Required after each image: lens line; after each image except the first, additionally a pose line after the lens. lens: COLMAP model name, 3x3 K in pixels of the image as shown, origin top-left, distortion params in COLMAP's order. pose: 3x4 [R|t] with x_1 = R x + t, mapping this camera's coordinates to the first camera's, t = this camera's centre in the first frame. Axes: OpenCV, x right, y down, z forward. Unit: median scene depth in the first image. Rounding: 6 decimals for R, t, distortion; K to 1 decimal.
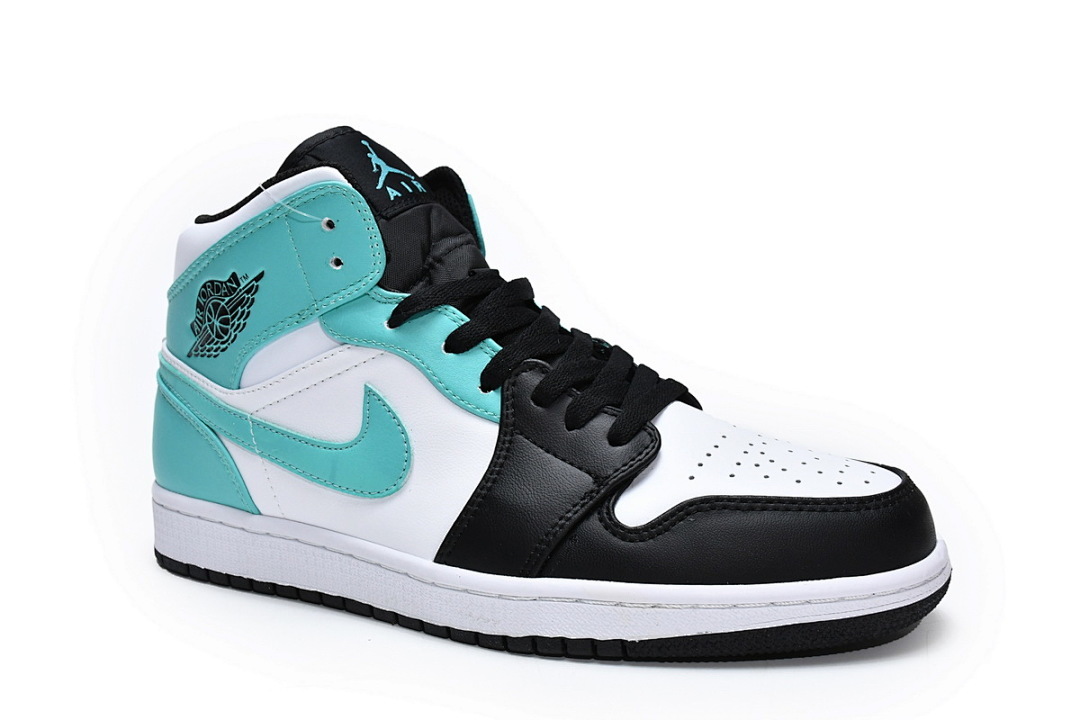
lens RADIAL K [[1258.9, 0, 541.7], [0, 1258.9, 365.3], [0, 0, 1]] dist [-0.108585, 0.000000]
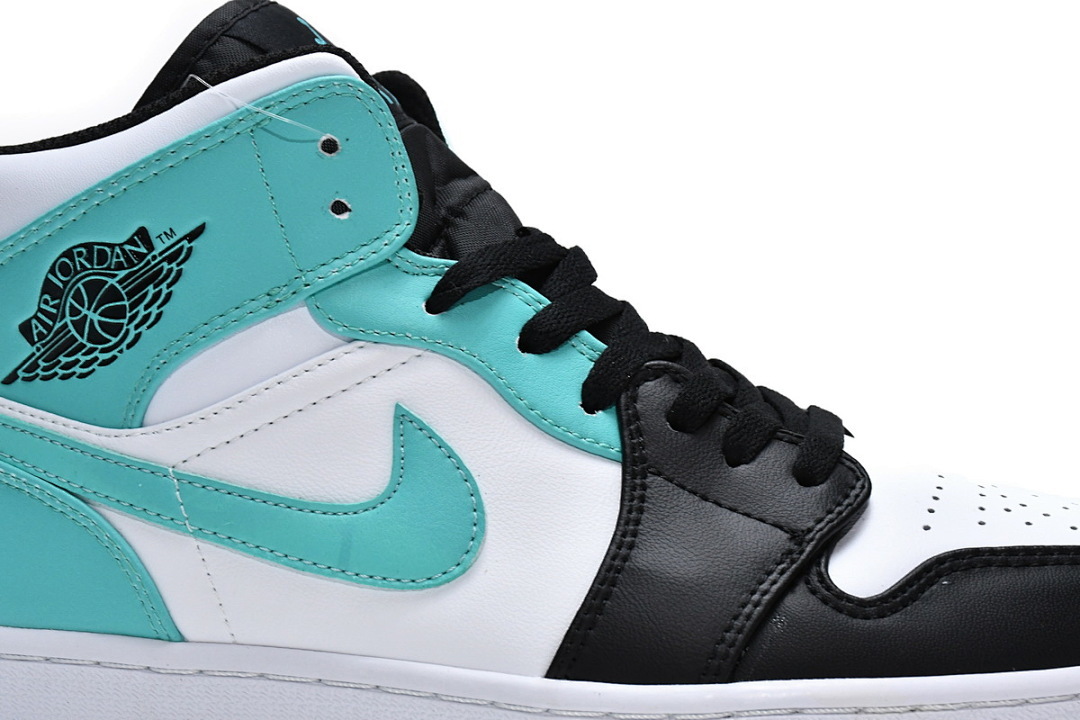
lens RADIAL K [[3129.2, 0, 539.8], [0, 3129.2, 360.7], [0, 0, 1]] dist [-0.230599, 0.000000]
pose [[0.944758, -0.001459, 0.327767, -0.556555], [0.038017, 0.993729, -0.105158, 0.151949], [-0.325558, 0.111809, 0.938888, -0.441832]]
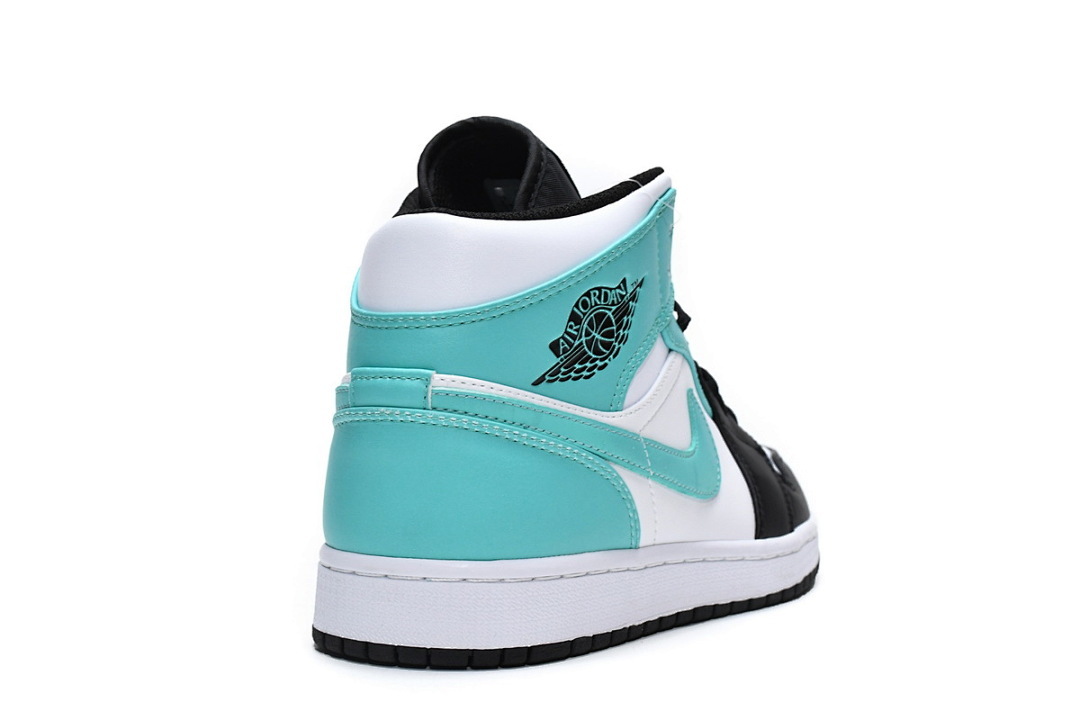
lens RADIAL K [[1773.5, 0, 539.4], [0, 1773.5, 358.4], [0, 0, 1]] dist [0.001155, 0.000000]
pose [[0.093332, -0.037343, 0.994934, -1.523834], [0.105205, 0.994072, 0.027441, -0.058458], [-0.990061, 0.102111, 0.096708, 0.952756]]
